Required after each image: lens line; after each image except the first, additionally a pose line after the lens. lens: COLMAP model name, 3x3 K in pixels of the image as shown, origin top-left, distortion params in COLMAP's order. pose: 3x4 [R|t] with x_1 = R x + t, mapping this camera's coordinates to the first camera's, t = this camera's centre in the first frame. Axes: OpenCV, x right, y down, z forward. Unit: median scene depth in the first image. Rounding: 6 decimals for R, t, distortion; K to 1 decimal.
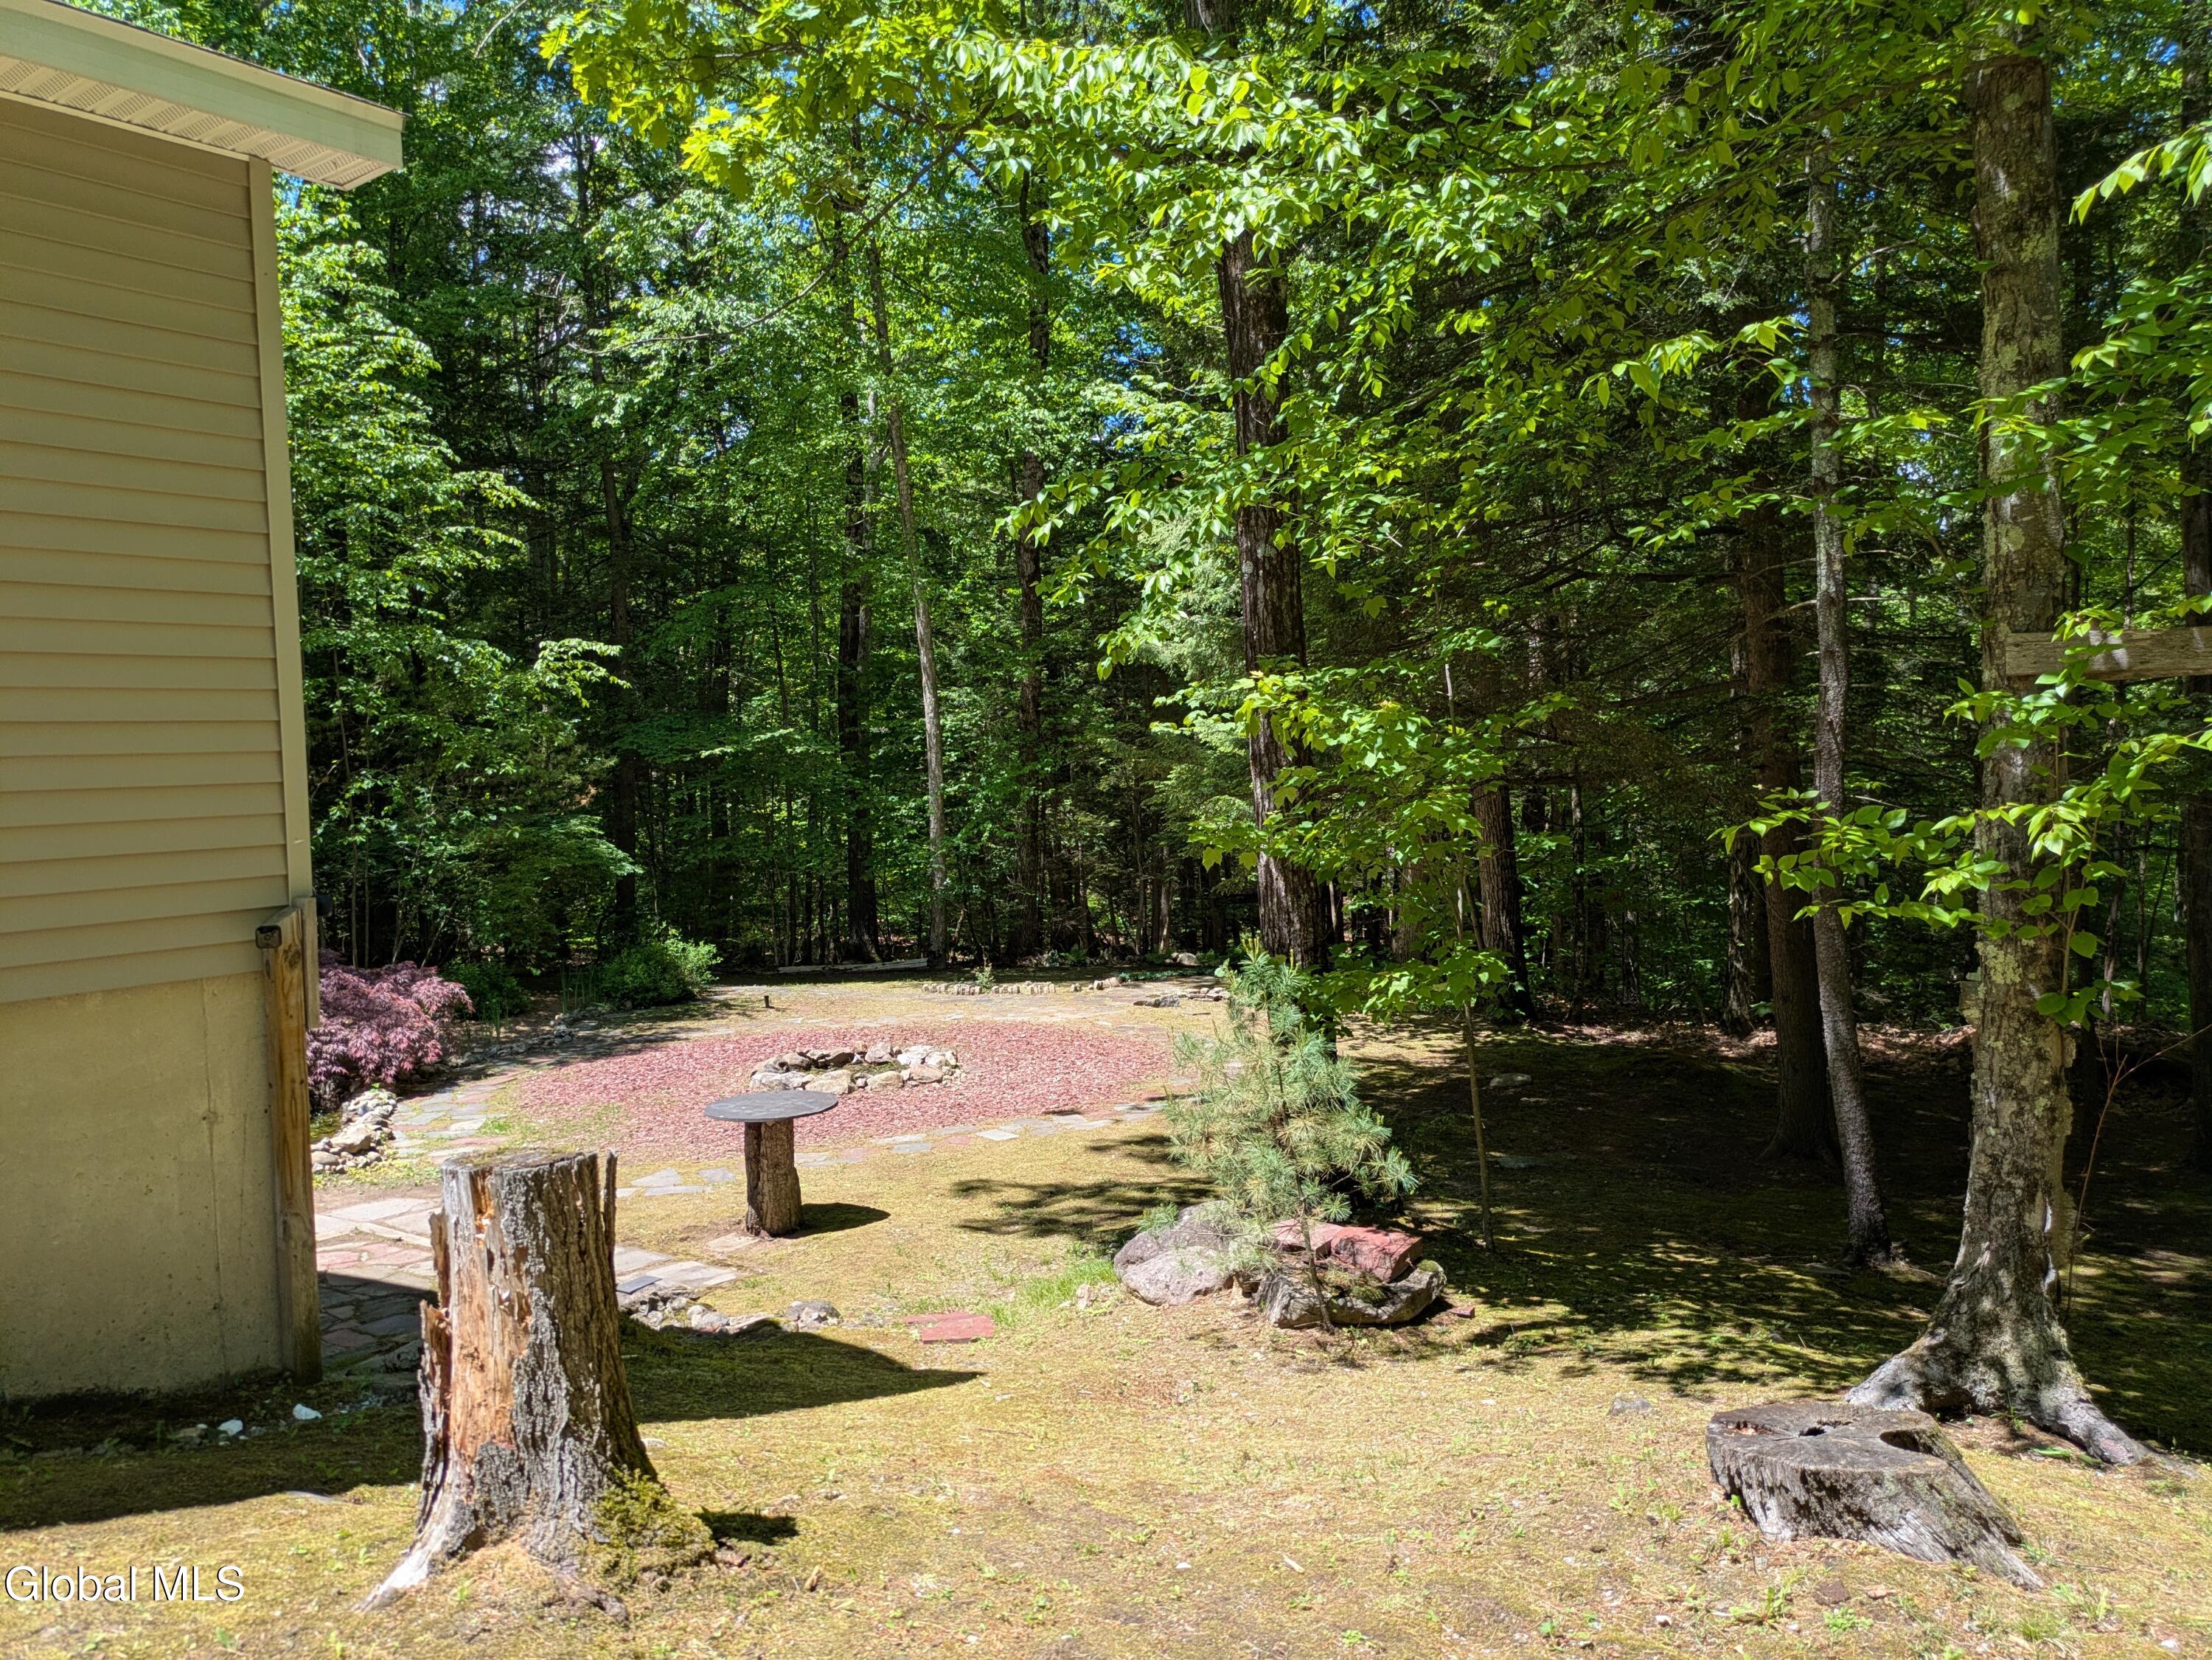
lens RADIAL K [[1799.6, 0, 1106.9], [0, 1799.6, 793.8], [0, 0, 1]] dist [0.042144, 0.001638]
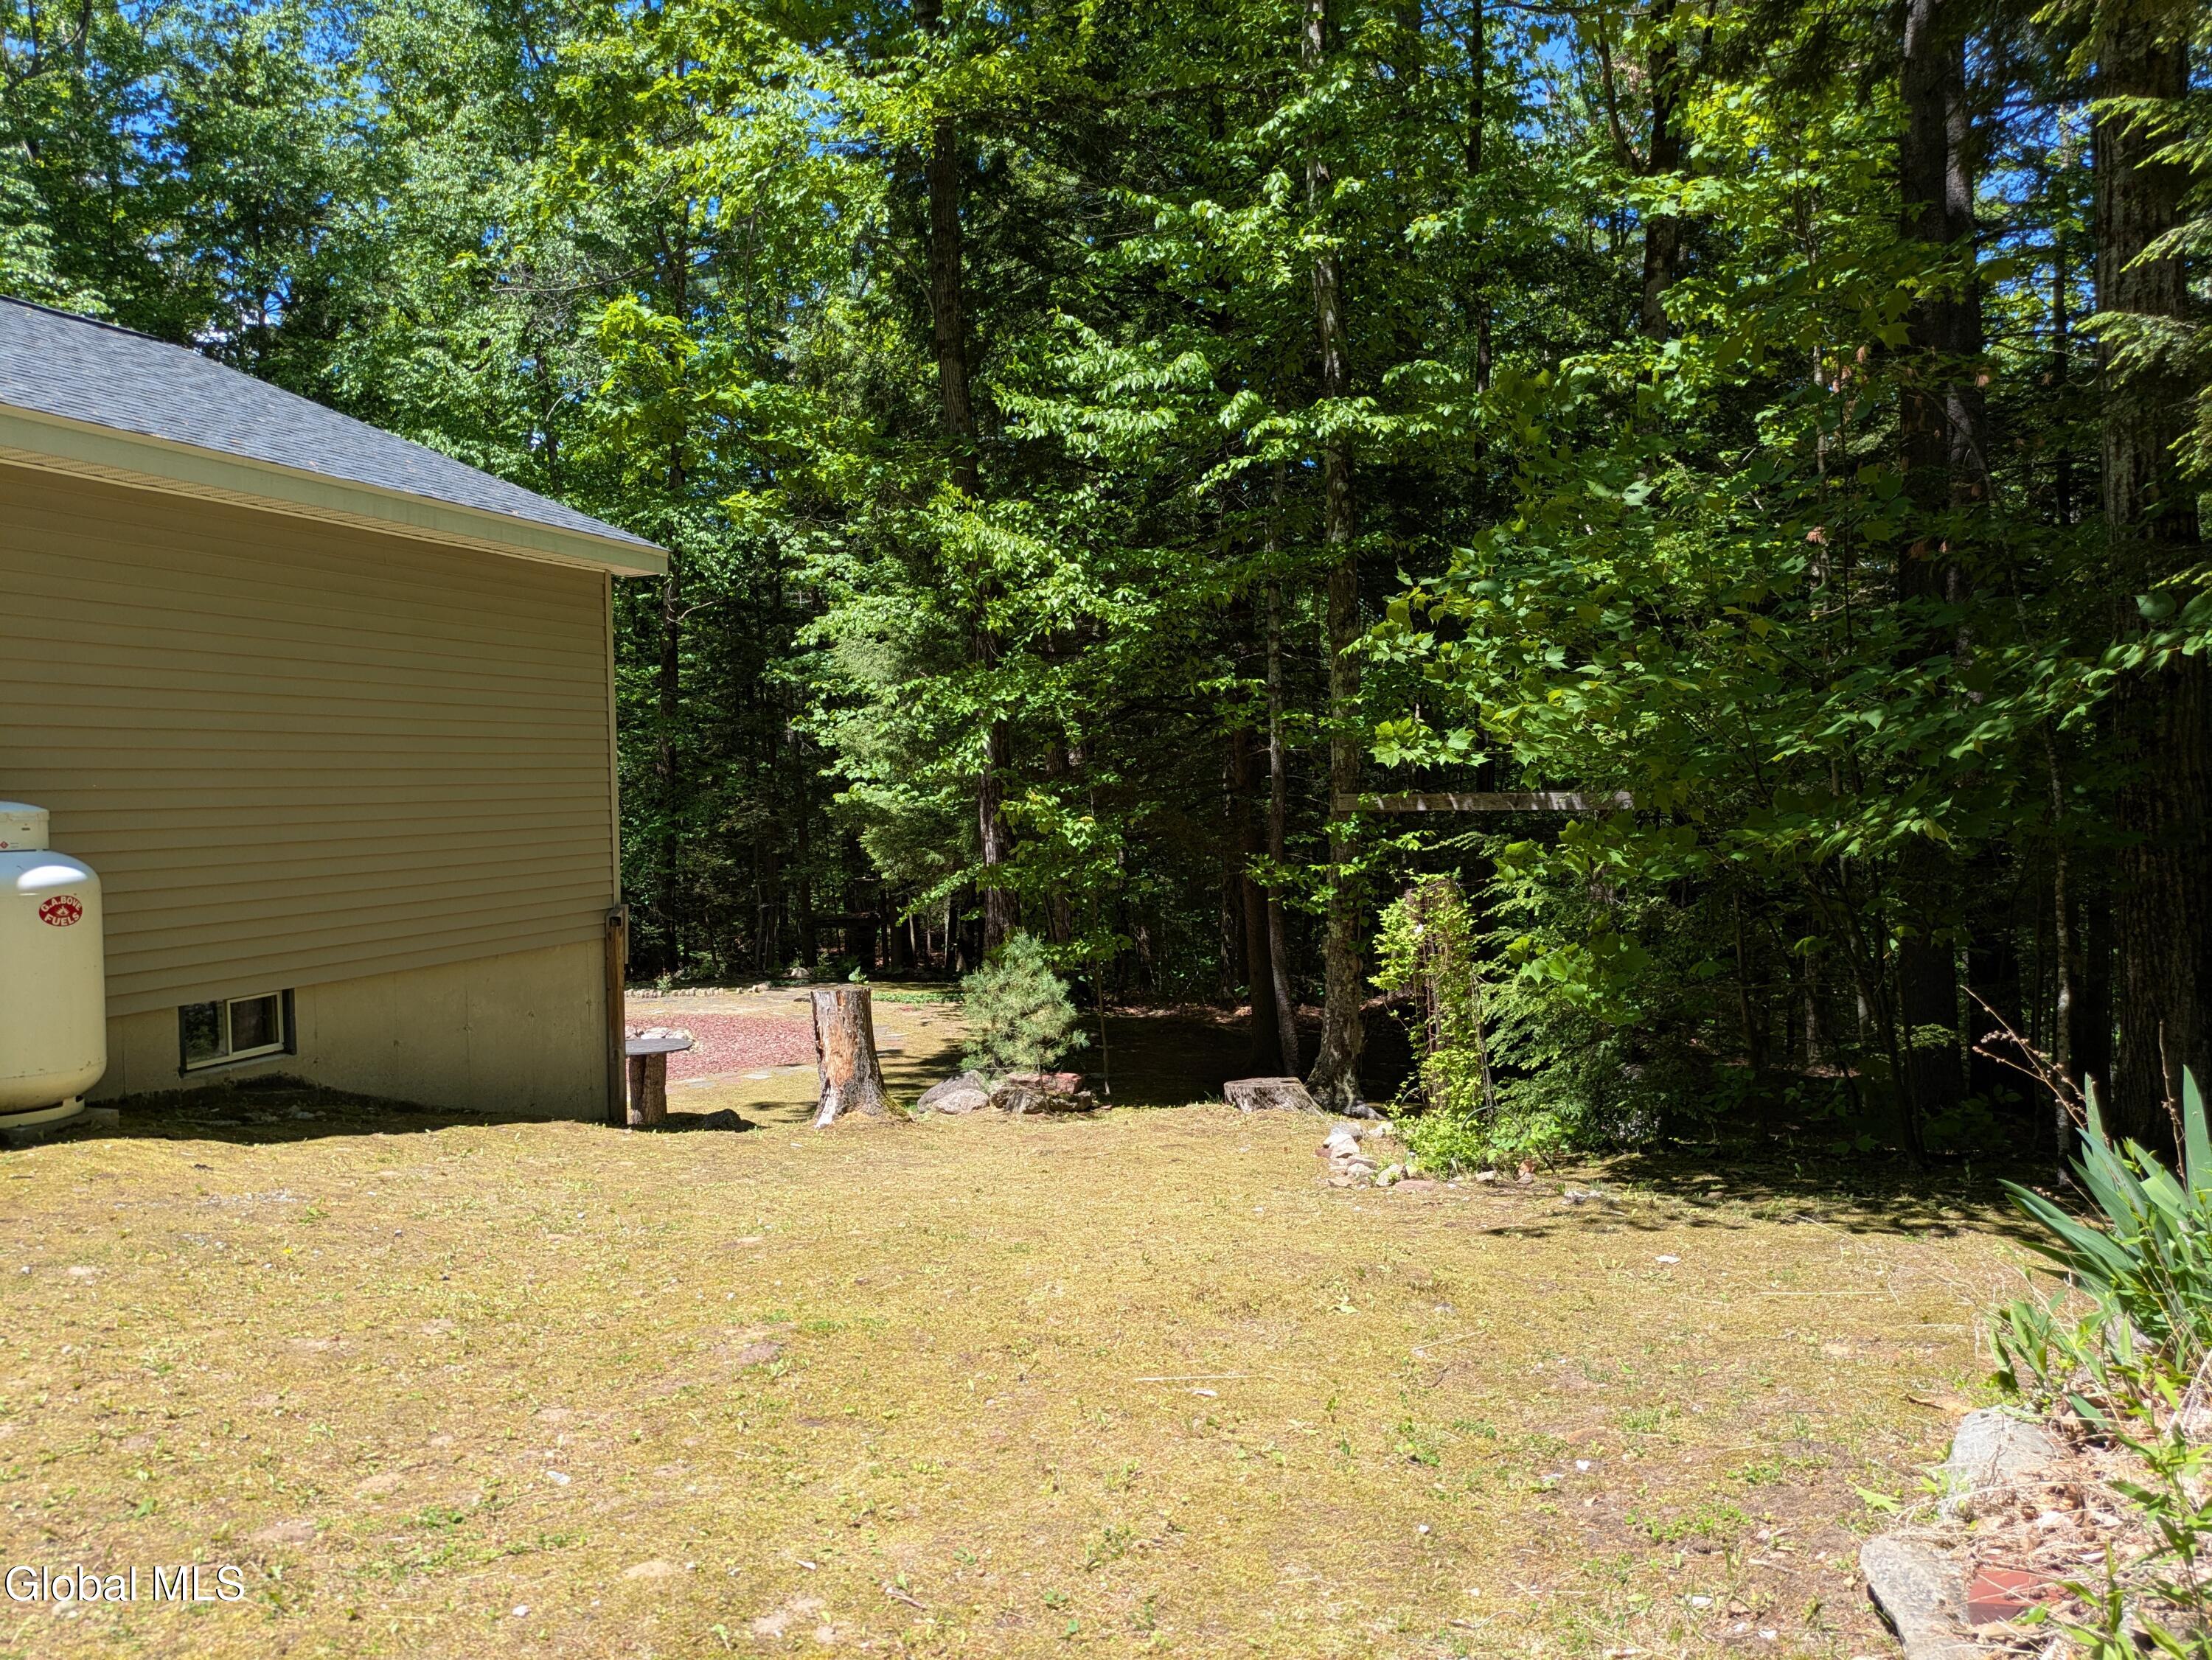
lens RADIAL K [[1657.6, 0, 1106.0], [0, 1657.6, 830.0], [0, 0, 1]] dist [0.023605, -0.000206]
pose [[0.965068, 0.008411, 0.261865, -0.299941], [-0.007872, 0.999964, -0.003107, -0.024723], [-0.261882, 0.000937, 0.965099, -0.820602]]
